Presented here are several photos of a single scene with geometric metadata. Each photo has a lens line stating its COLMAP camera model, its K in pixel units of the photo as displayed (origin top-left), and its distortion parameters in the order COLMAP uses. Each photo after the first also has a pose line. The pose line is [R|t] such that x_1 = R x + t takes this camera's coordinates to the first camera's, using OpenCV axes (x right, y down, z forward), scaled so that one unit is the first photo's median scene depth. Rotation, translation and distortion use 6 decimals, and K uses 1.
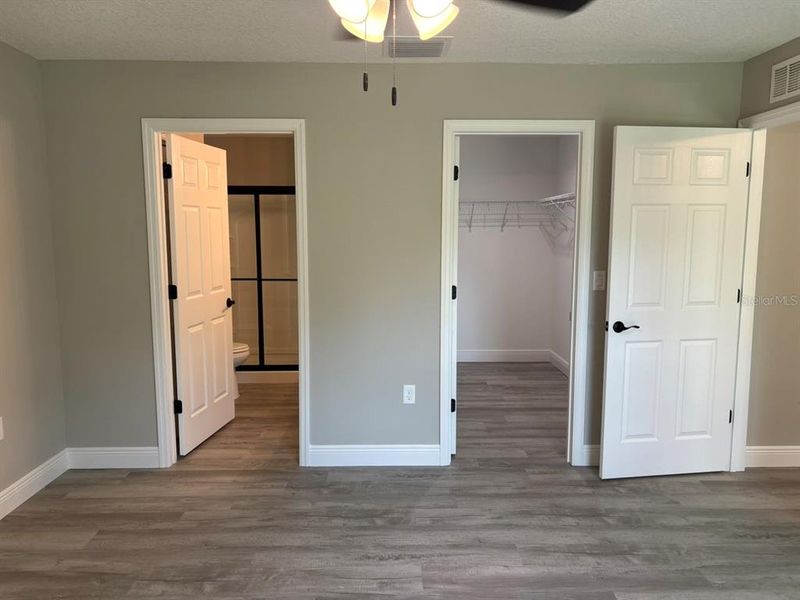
lens RADIAL K [[607.9, 0, 398.8], [0, 607.9, 303.0], [0, 0, 1]] dist [0.039085, -0.013259]
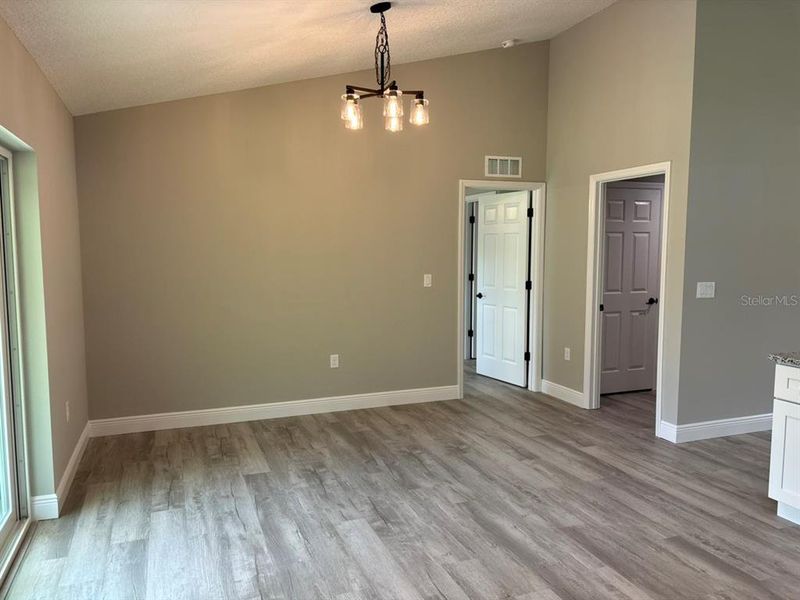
lens RADIAL K [[607.9, 0, 396.7], [0, 607.9, 301.5], [0, 0, 1]] dist [0.039085, -0.013259]
pose [[0.366184, 0.088647, -0.926310, 2.017921], [-0.124834, 0.991134, 0.045502, 0.002834], [0.922131, 0.098973, 0.374004, 0.013708]]
